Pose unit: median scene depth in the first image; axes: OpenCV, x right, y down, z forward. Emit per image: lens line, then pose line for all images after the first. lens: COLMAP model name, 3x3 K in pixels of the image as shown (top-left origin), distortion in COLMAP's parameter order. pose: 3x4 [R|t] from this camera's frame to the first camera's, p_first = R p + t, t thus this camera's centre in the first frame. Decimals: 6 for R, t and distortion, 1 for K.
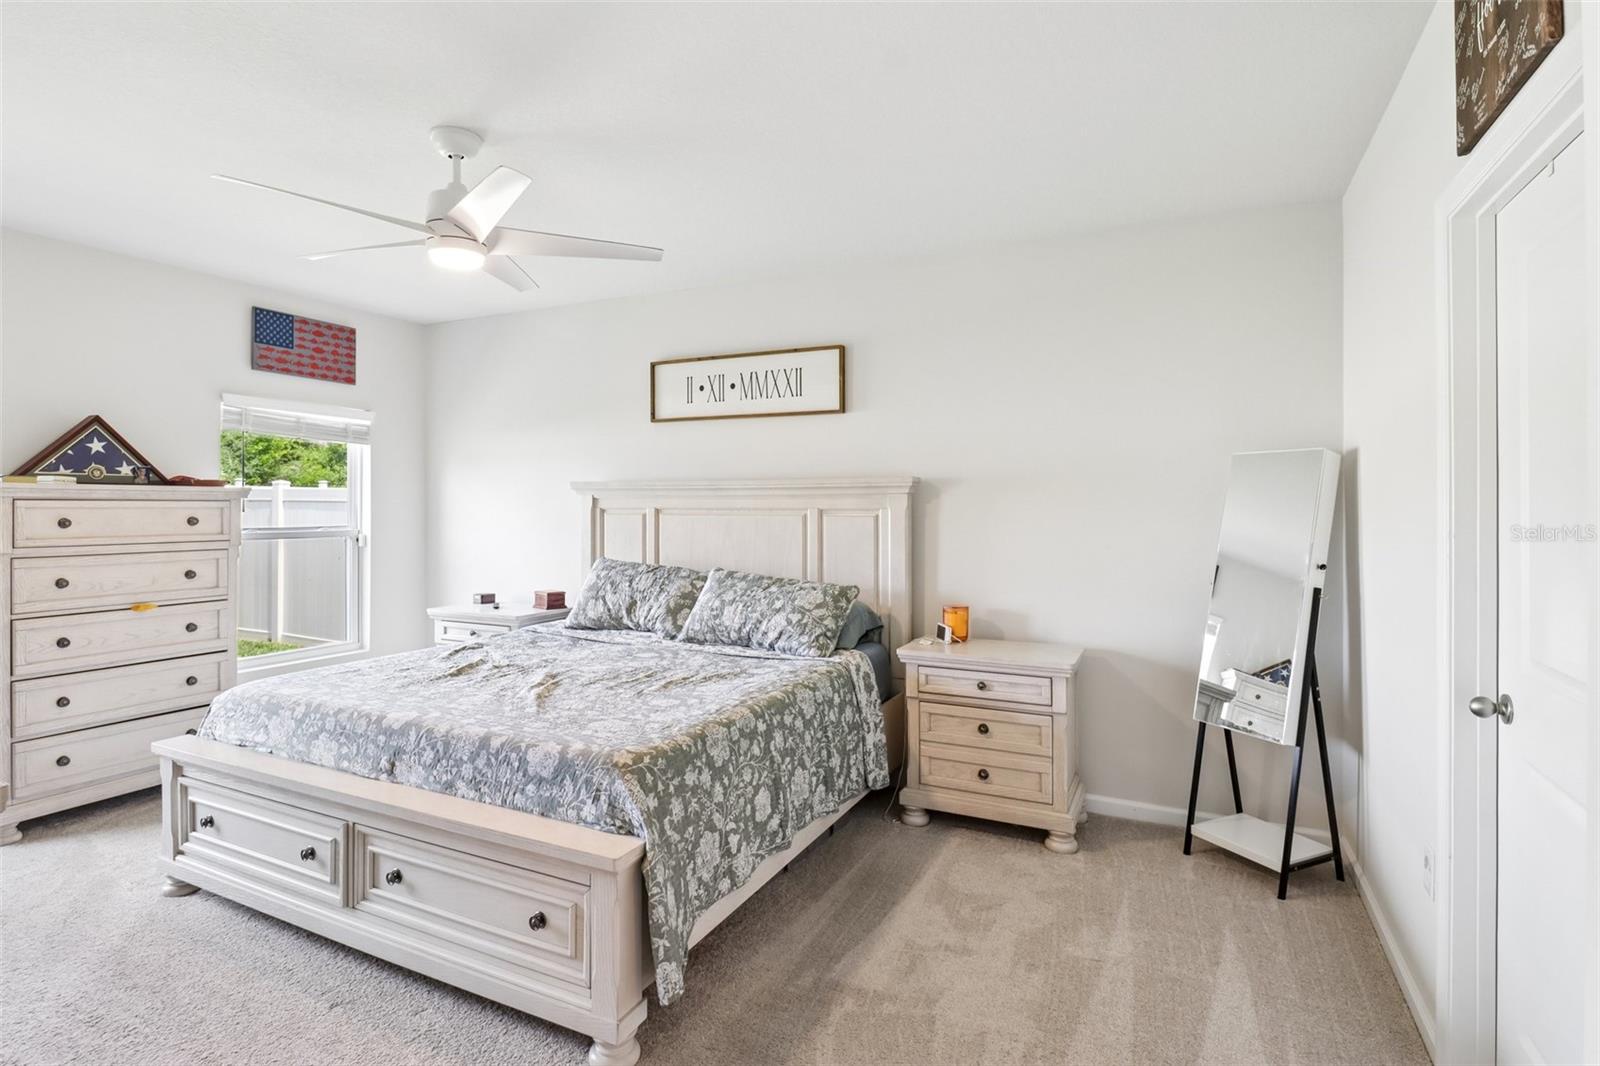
lens RADIAL K [[790.8, 0, 805.8], [0, 790.8, 494.5], [0, 0, 1]] dist [0.001650, -0.015492]
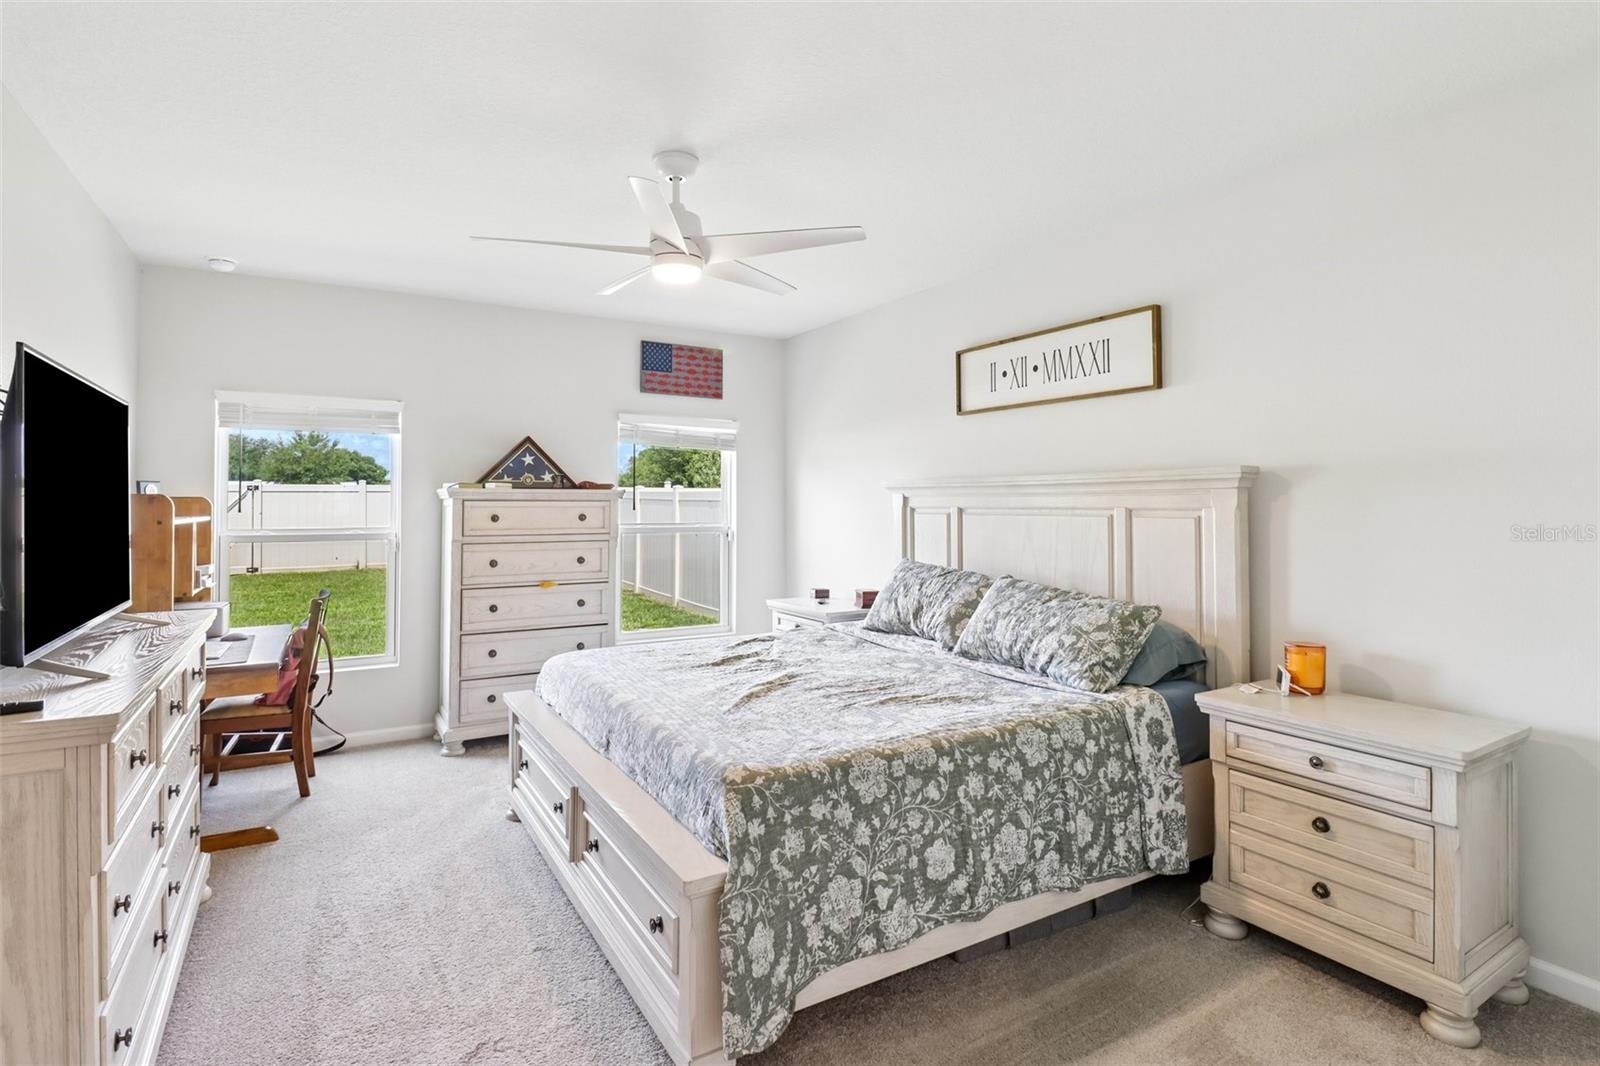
lens RADIAL K [[792.0, 0, 796.7], [0, 792.0, 478.8], [0, 0, 1]] dist [0.001829, -0.013948]
pose [[0.834875, -0.018848, -0.550117, 0.209354], [0.008650, 0.999739, -0.021125, 0.002440], [0.550372, 0.012878, 0.834821, 0.150066]]
